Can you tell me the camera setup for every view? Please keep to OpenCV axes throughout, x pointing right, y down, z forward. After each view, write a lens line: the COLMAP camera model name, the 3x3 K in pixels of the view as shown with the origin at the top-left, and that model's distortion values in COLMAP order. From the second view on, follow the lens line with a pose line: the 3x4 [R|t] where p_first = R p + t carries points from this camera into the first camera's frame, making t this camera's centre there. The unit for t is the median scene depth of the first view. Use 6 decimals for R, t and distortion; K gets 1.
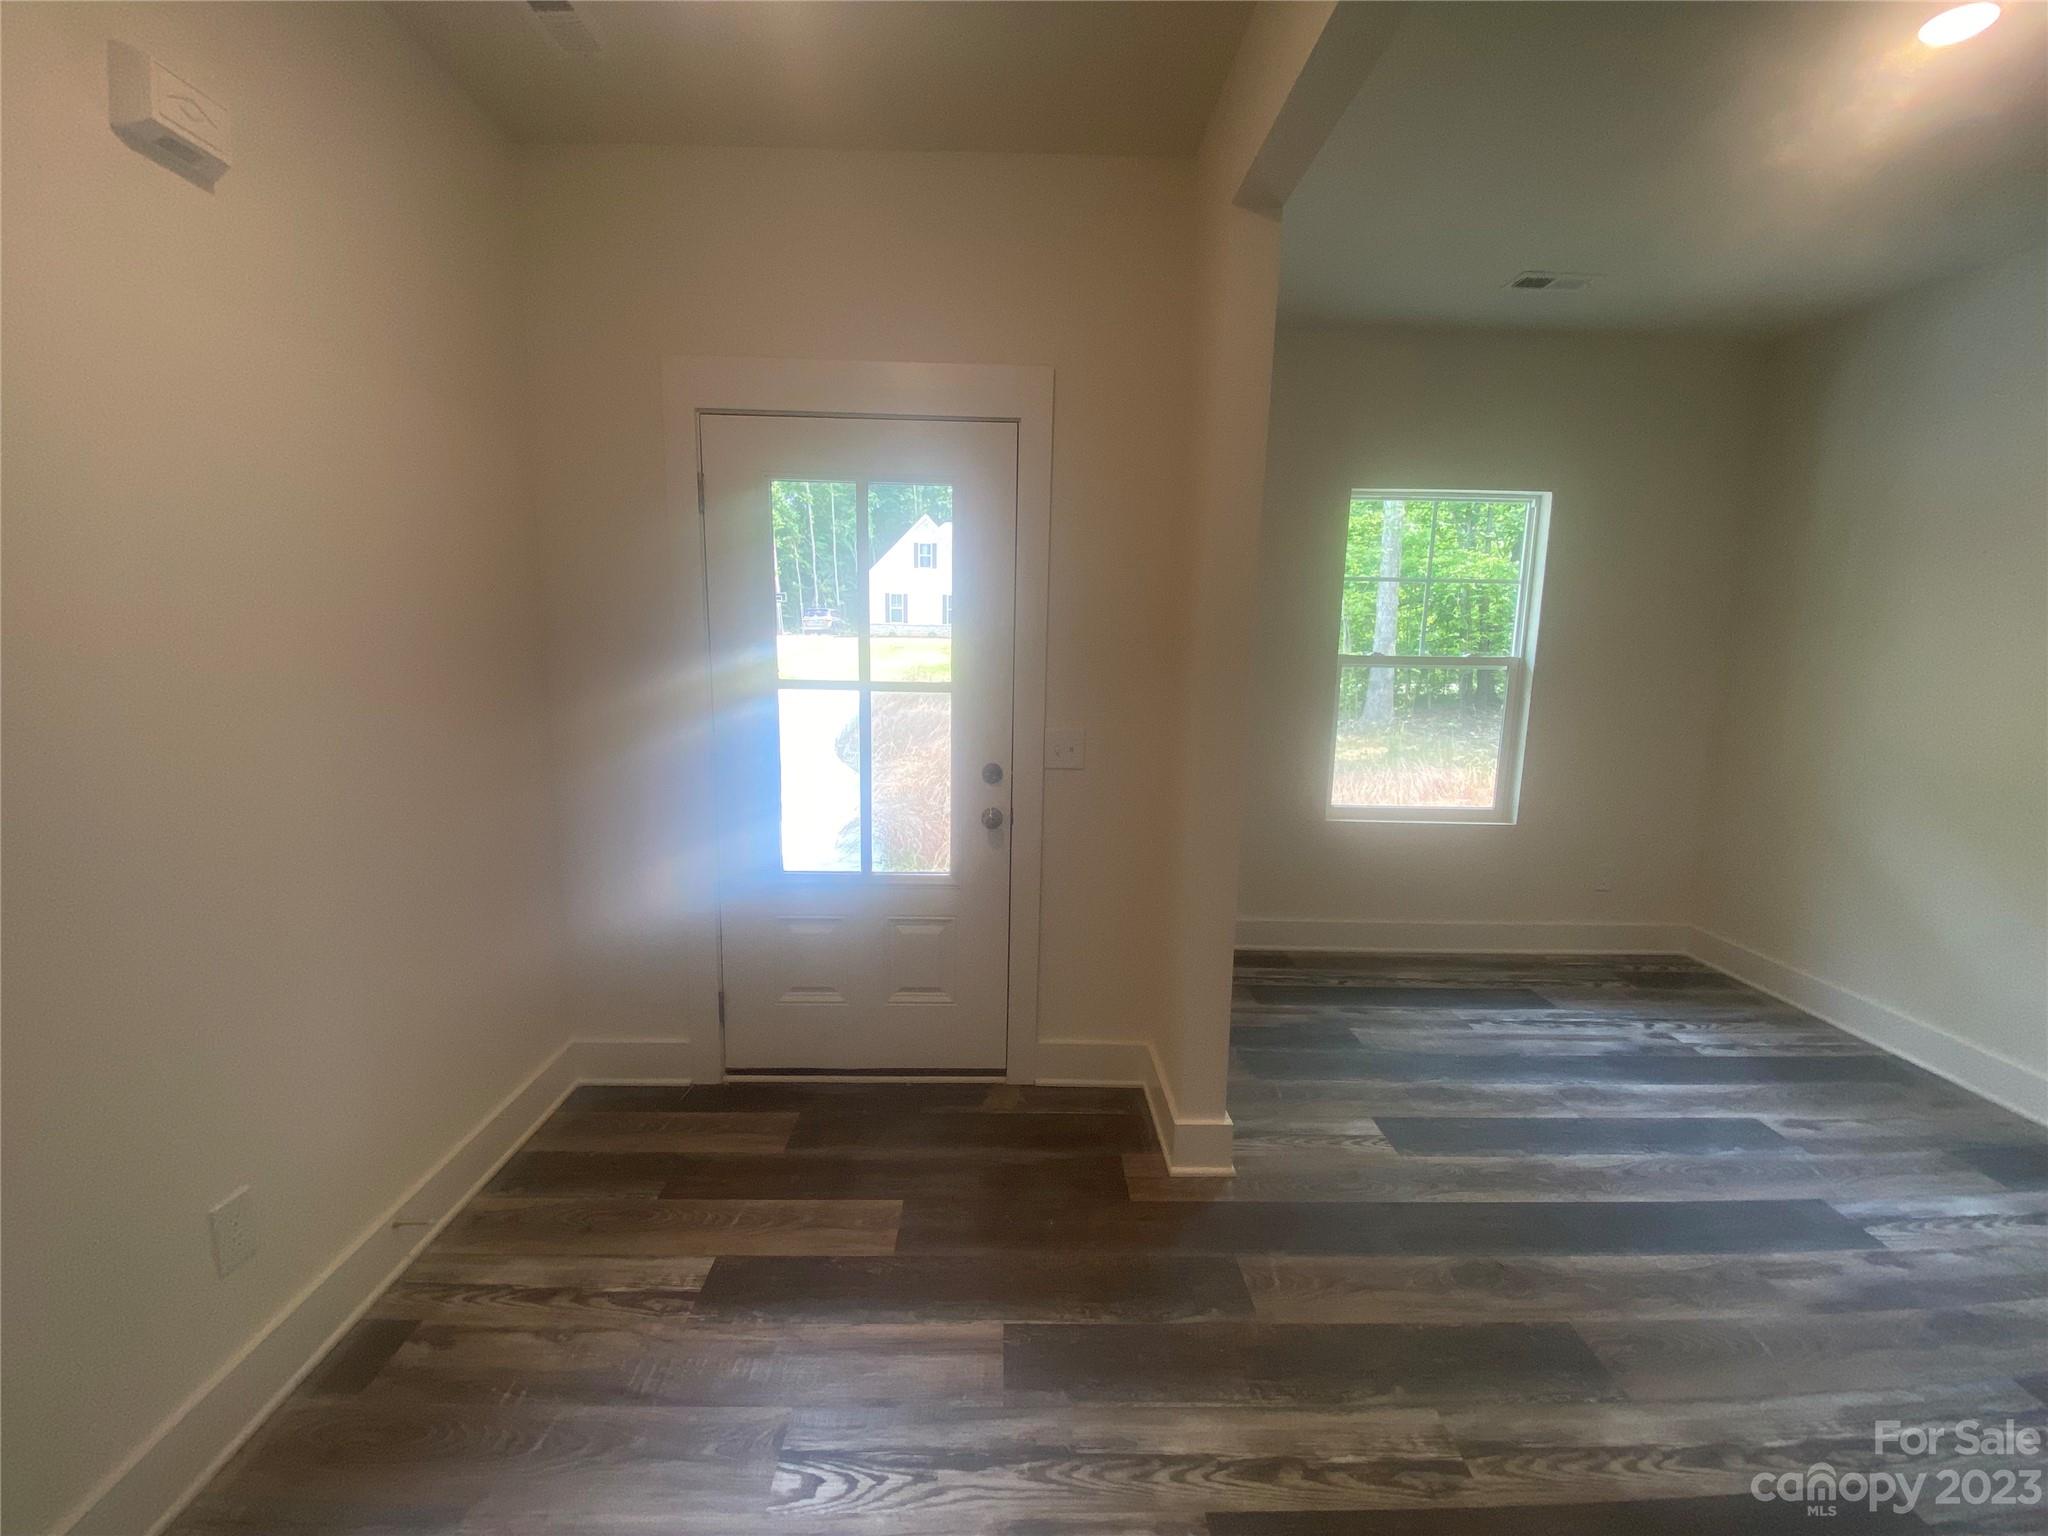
lens RADIAL K [[817.8, 0, 1024.0], [0, 817.8, 768.0], [0, 0, 1]] dist [-0.001185, -0.011478]
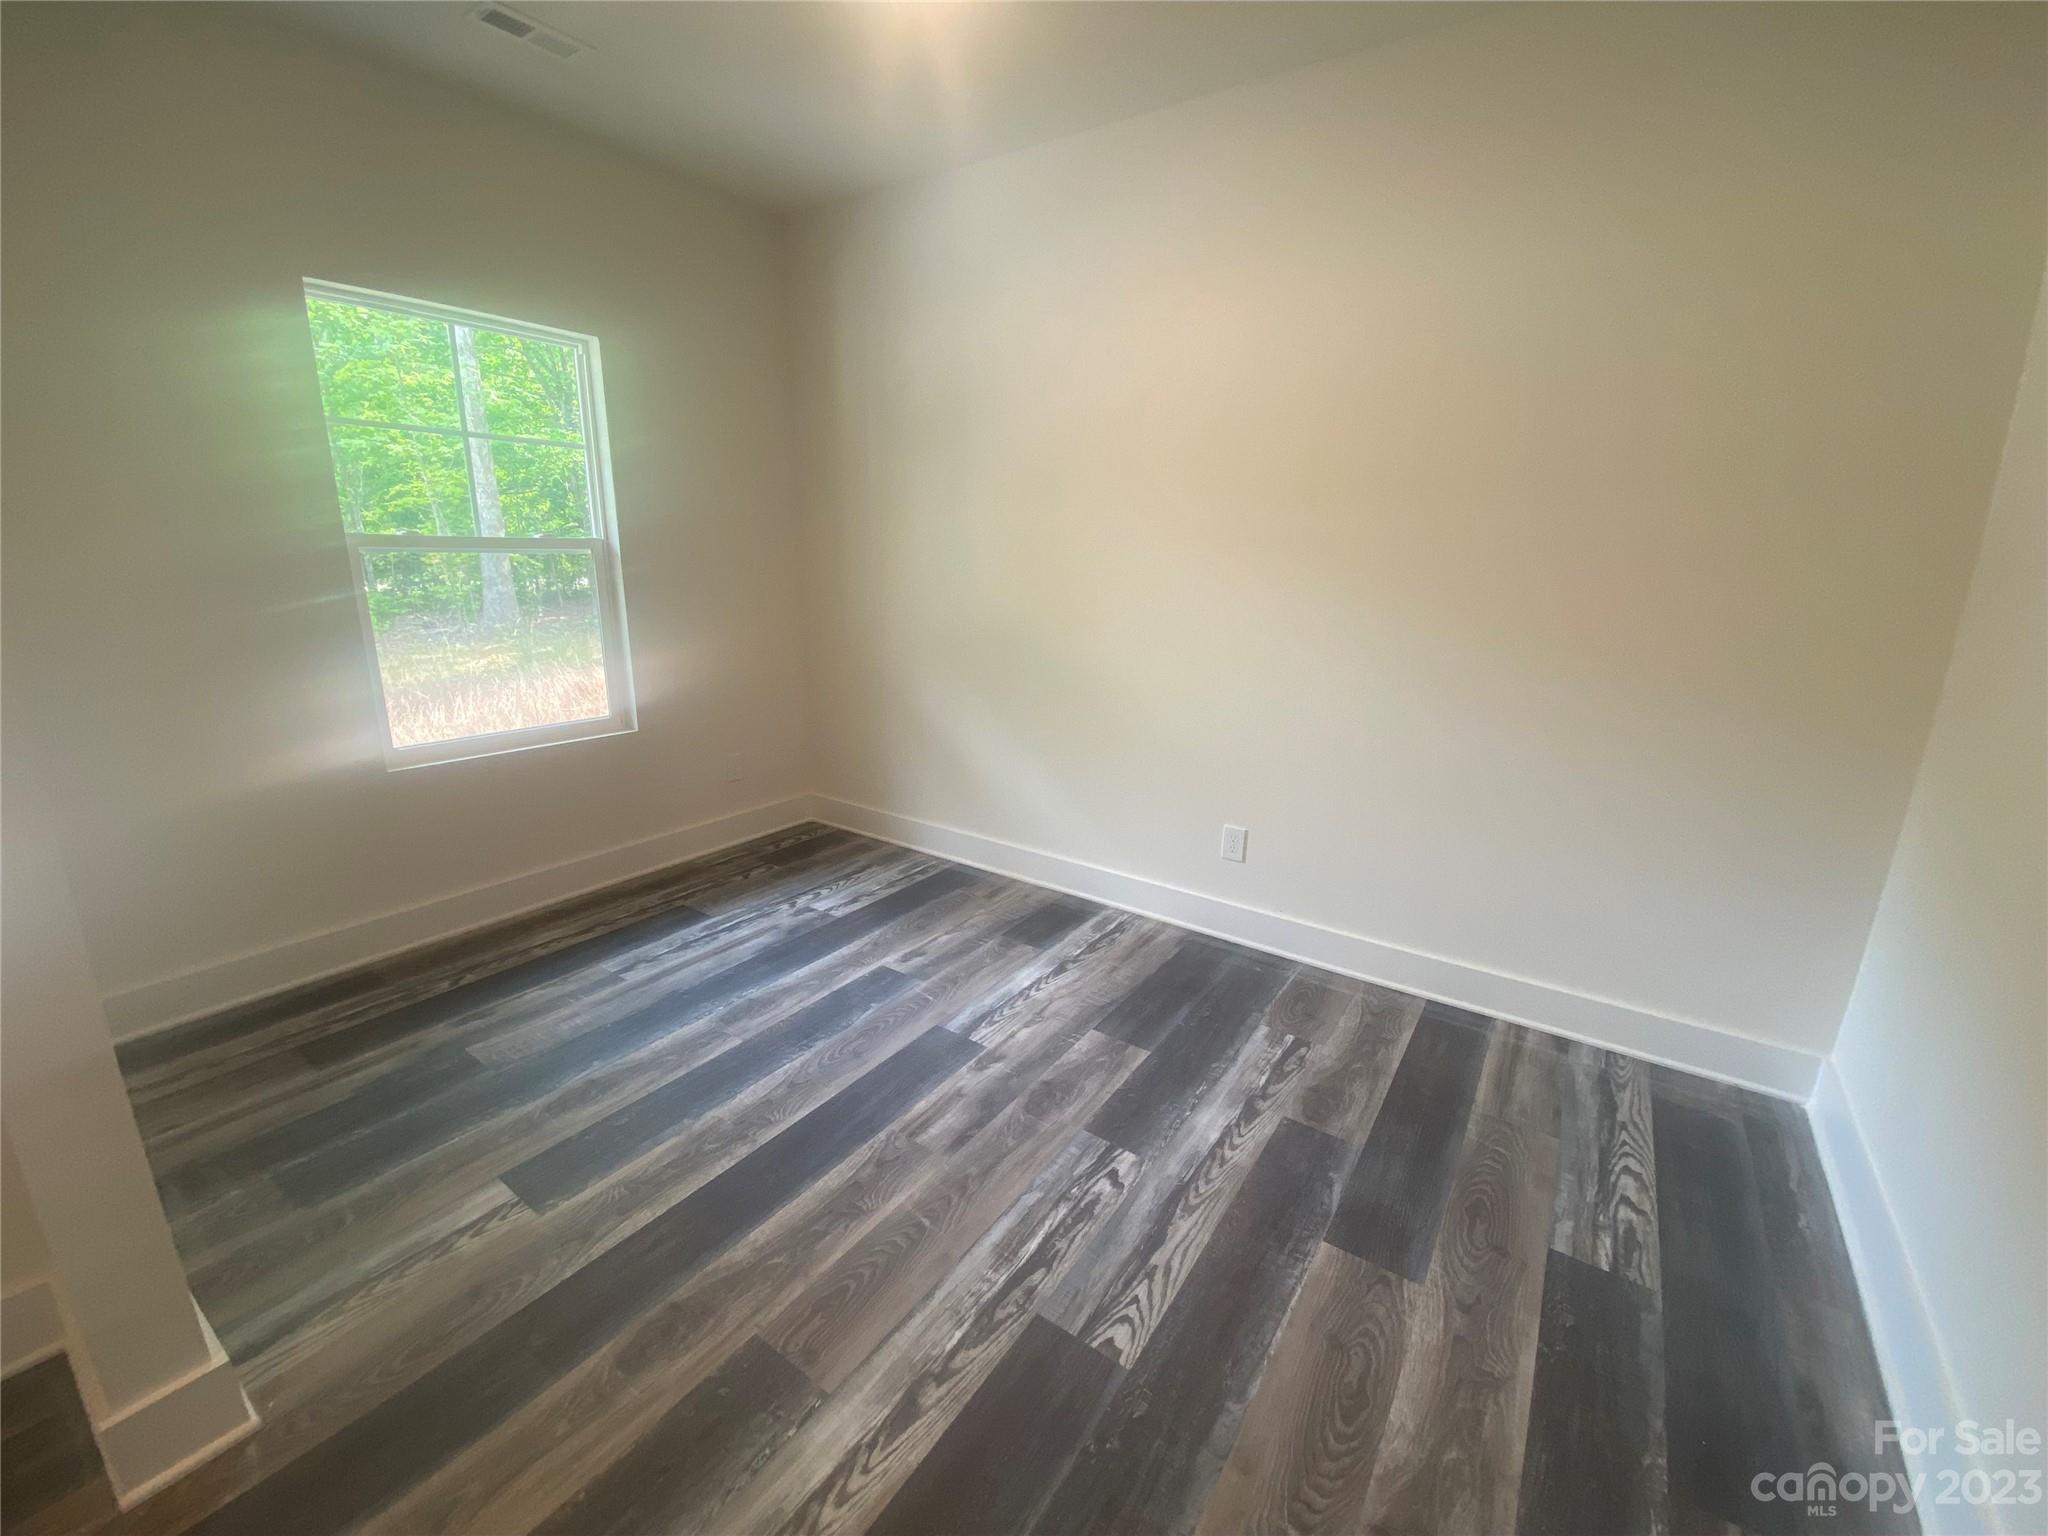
lens RADIAL K [[817.8, 0, 1024.0], [0, 817.8, 768.0], [0, 0, 1]] dist [-0.001185, -0.011478]
pose [[0.578441, -0.215622, 0.786710, 0.180936], [0.115931, 0.976372, 0.182364, -0.006861], [-0.807444, -0.014283, 0.589772, 0.173586]]
